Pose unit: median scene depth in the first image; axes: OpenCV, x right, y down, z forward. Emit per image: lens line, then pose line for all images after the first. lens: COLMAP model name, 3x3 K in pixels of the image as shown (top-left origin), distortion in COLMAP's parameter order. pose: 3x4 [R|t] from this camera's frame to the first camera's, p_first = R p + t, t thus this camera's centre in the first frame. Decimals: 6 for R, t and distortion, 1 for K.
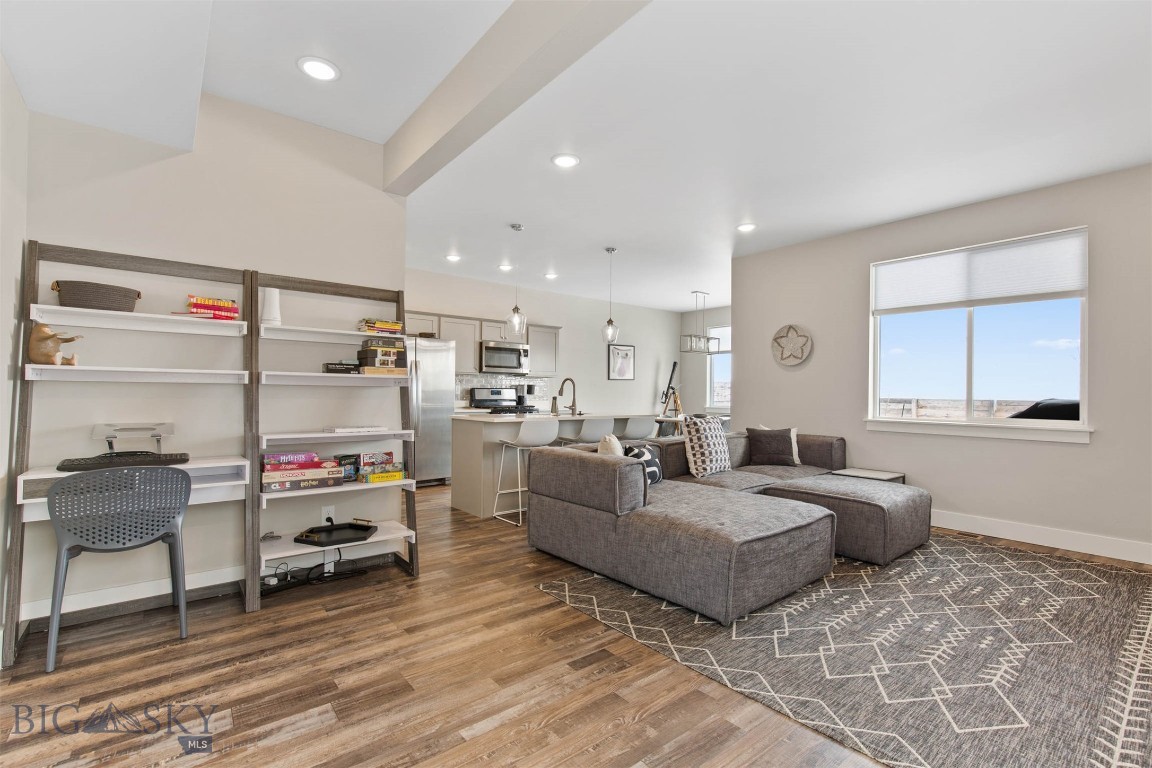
lens RADIAL K [[516.9, 0, 577.3], [0, 516.9, 386.2], [0, 0, 1]] dist [0.003971, 0.000153]
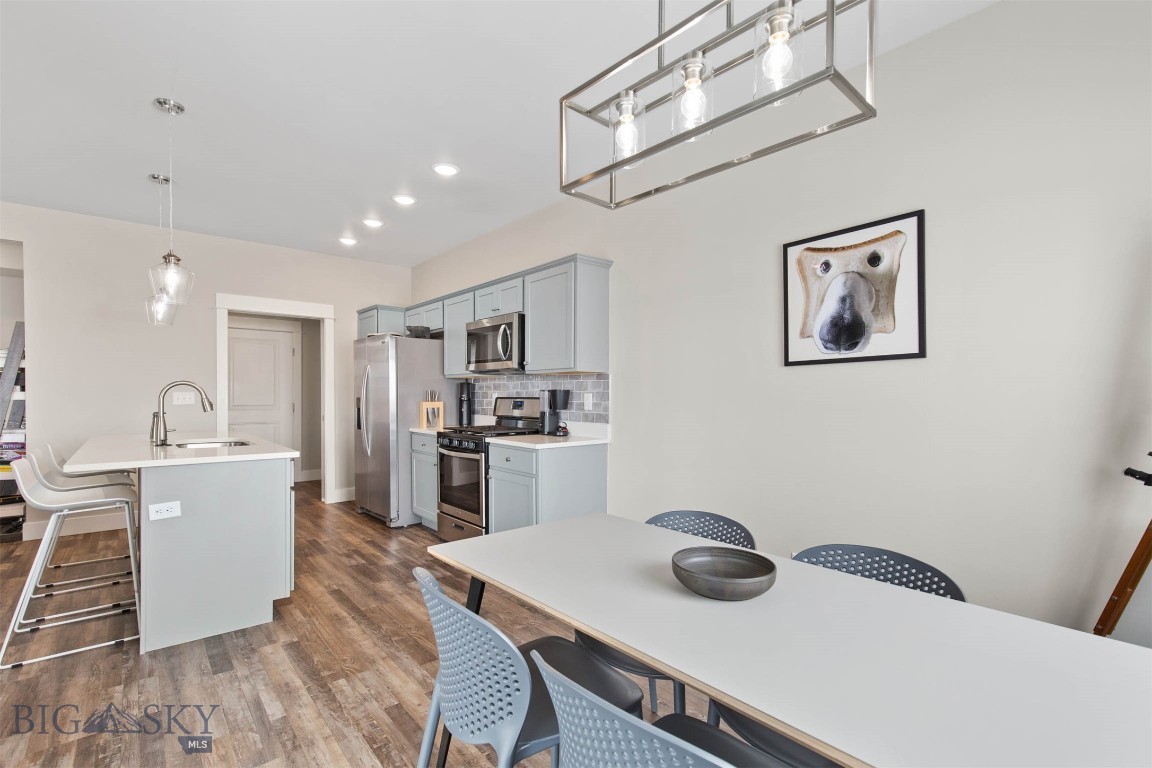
lens RADIAL K [[527.9, 0, 577.4], [0, 527.9, 397.3], [0, 0, 1]] dist [0.000846, -0.000069]
pose [[0.026228, -0.004229, -0.999647, 1.214341], [0.011819, 0.999922, -0.003920, 0.018446], [0.999586, -0.011712, 0.026276, 2.936139]]
